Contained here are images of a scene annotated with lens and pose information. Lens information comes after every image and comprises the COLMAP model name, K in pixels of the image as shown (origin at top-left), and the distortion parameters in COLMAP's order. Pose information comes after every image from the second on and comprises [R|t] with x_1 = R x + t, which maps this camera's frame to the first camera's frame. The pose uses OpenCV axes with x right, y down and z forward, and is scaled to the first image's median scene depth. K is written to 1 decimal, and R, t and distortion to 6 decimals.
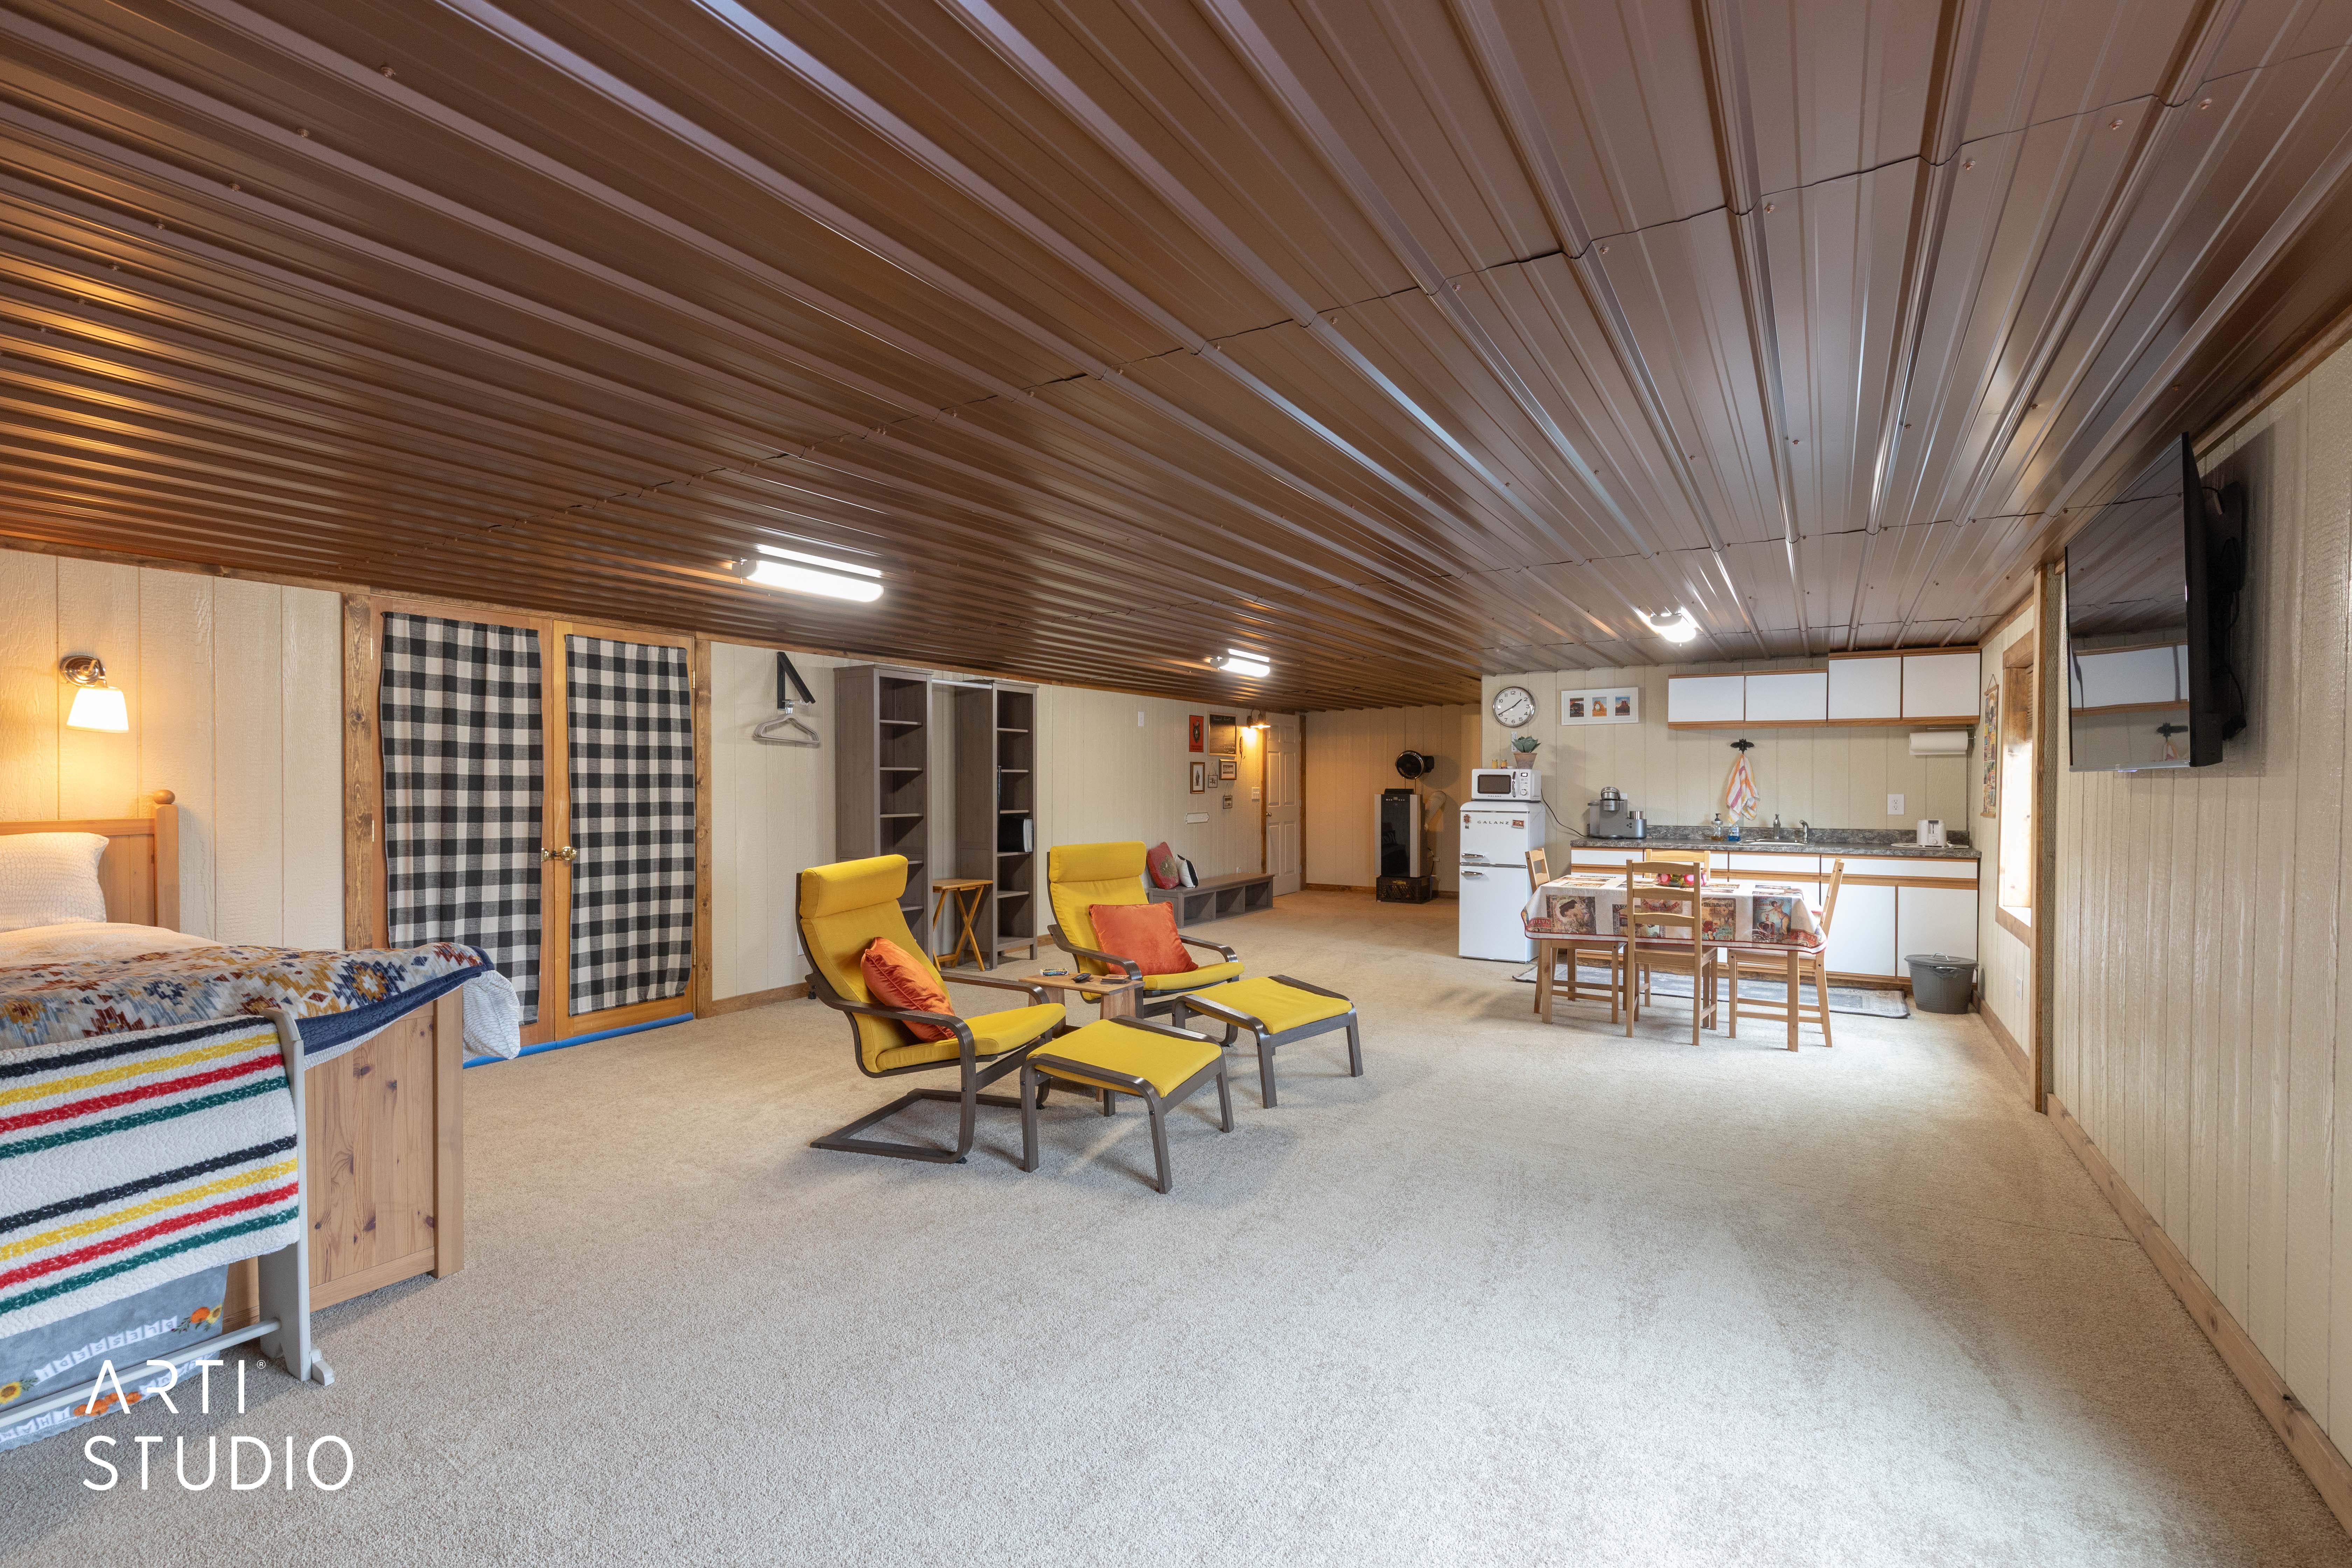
lens RADIAL K [[1065.8, 0, 1162.9], [0, 1065.8, 789.1], [0, 0, 1]] dist [0.004202, 0.000613]
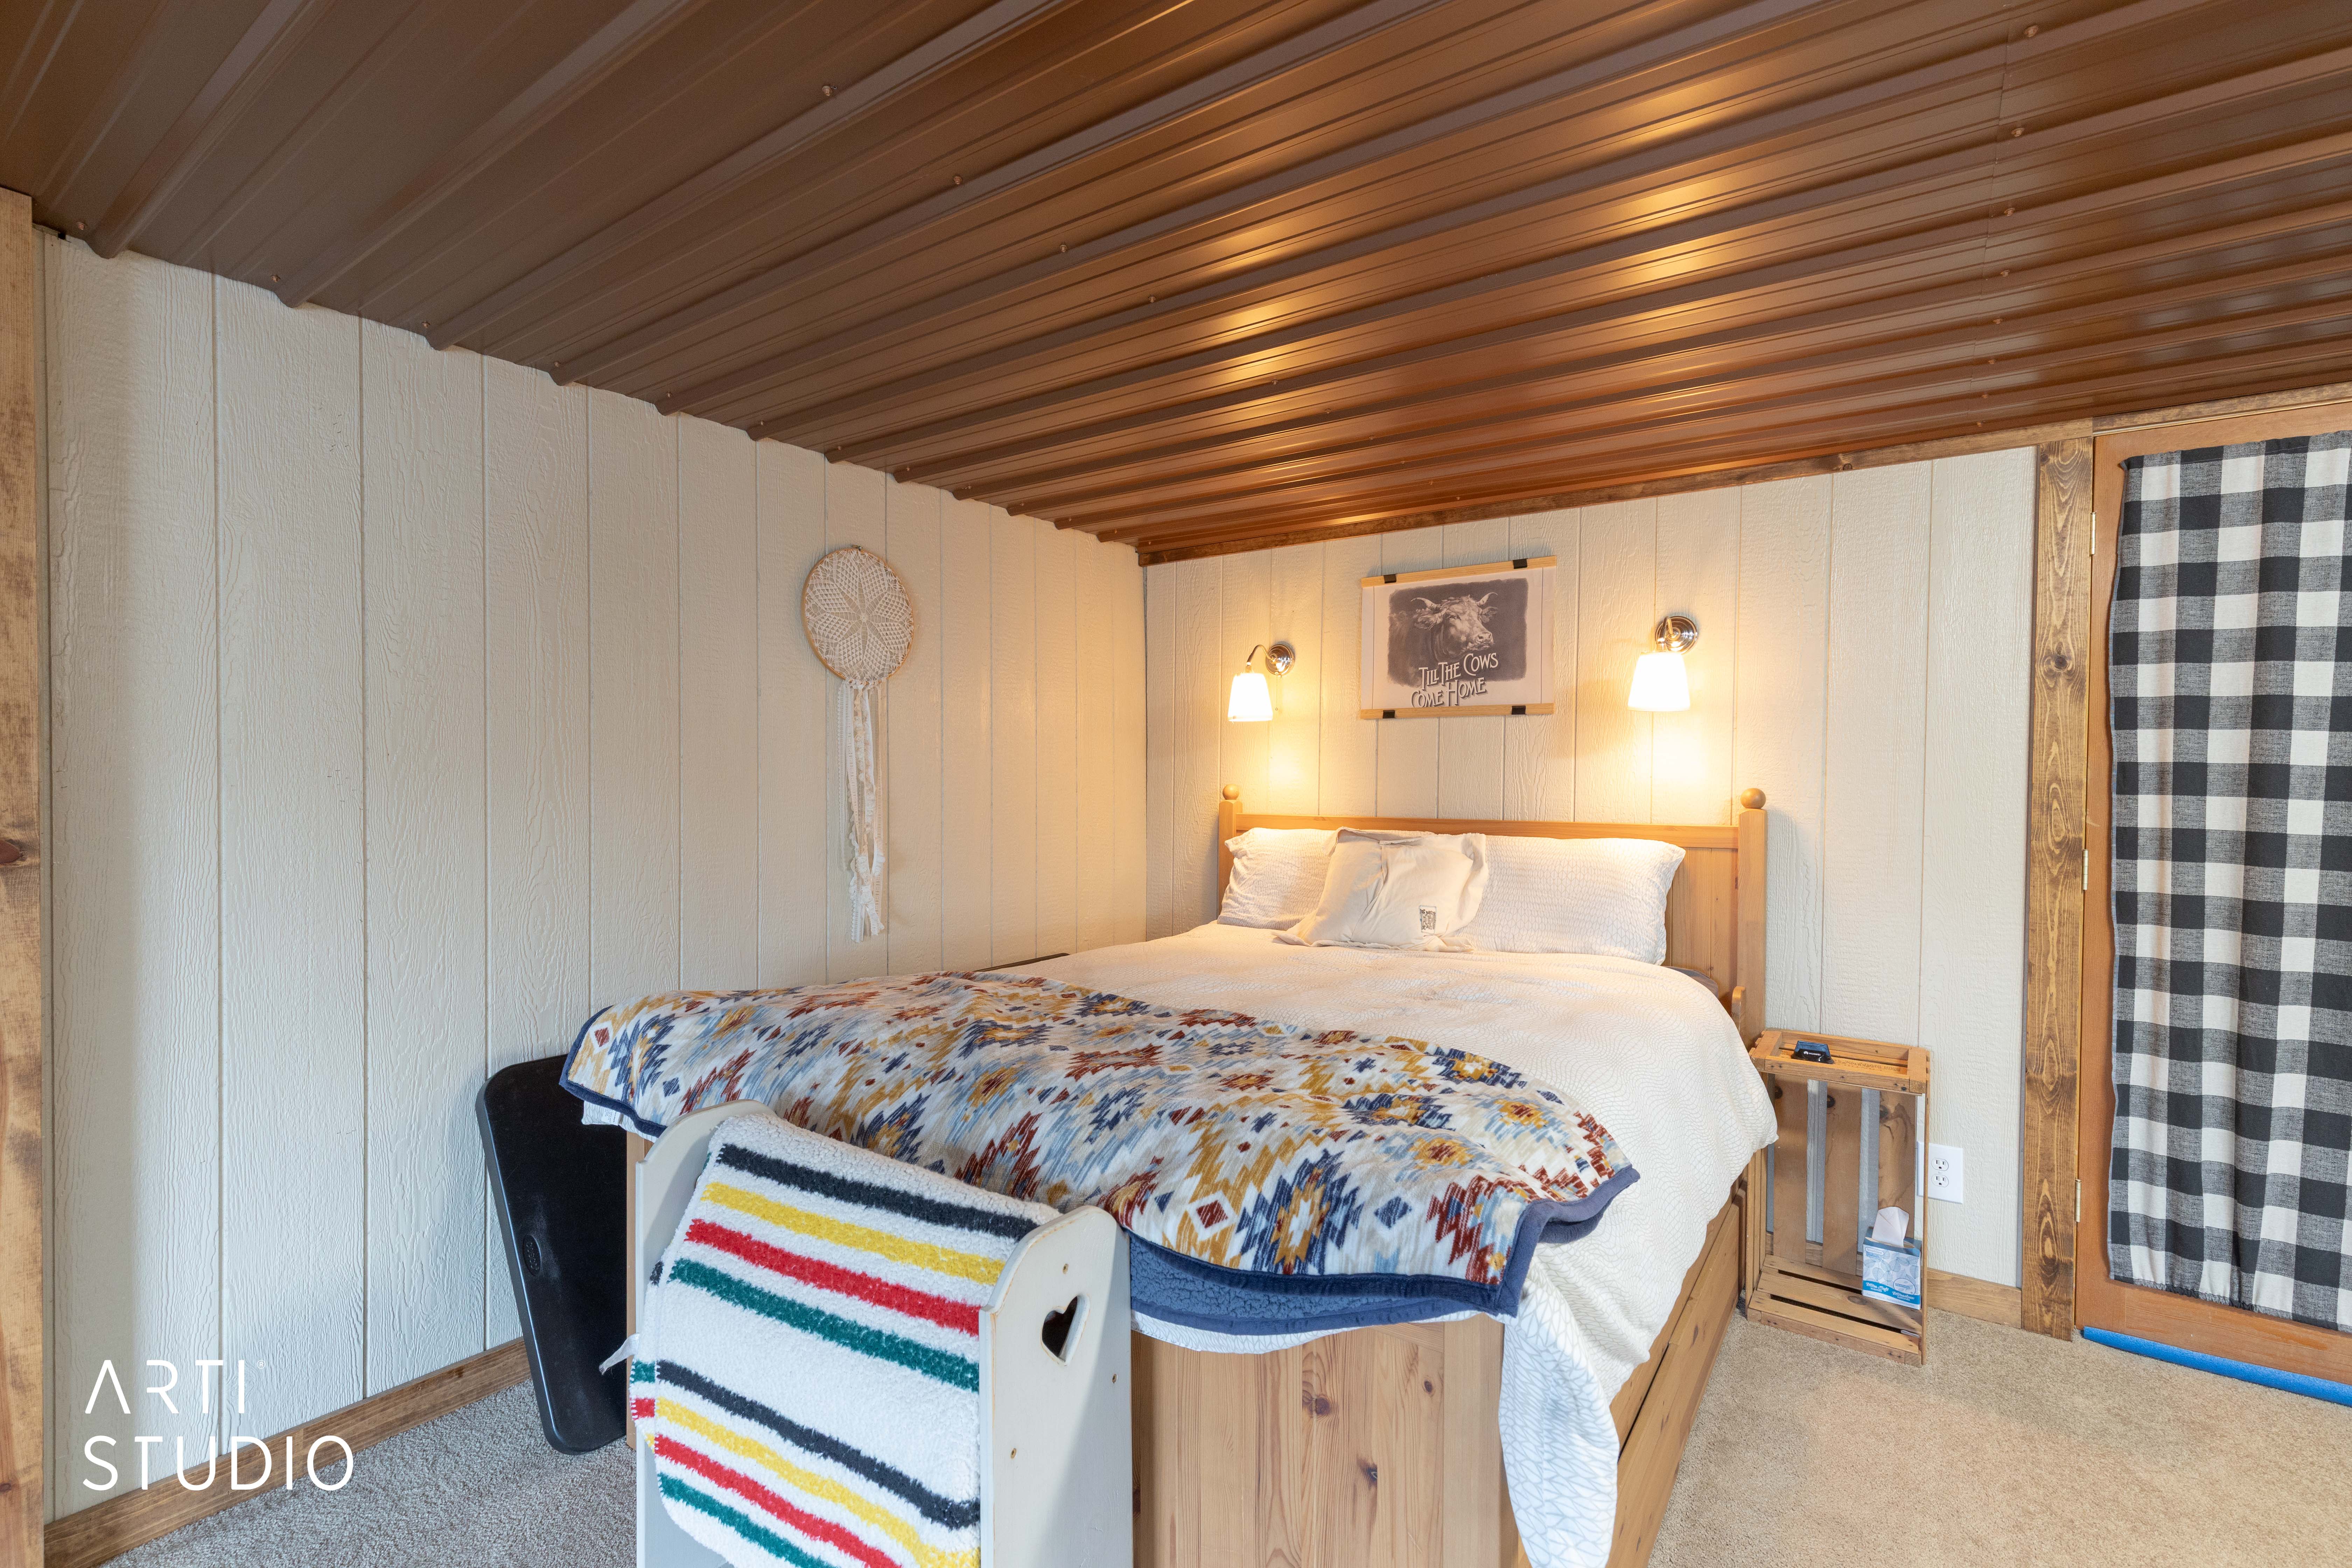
lens RADIAL K [[1065.8, 0, 1167.3], [0, 1065.8, 791.7], [0, 0, 1]] dist [0.004202, 0.000613]
pose [[-0.052217, 0.013454, -0.998545, -0.176572], [-0.014045, 0.999800, 0.014206, -0.002002], [0.998537, 0.014767, -0.052017, 0.572494]]
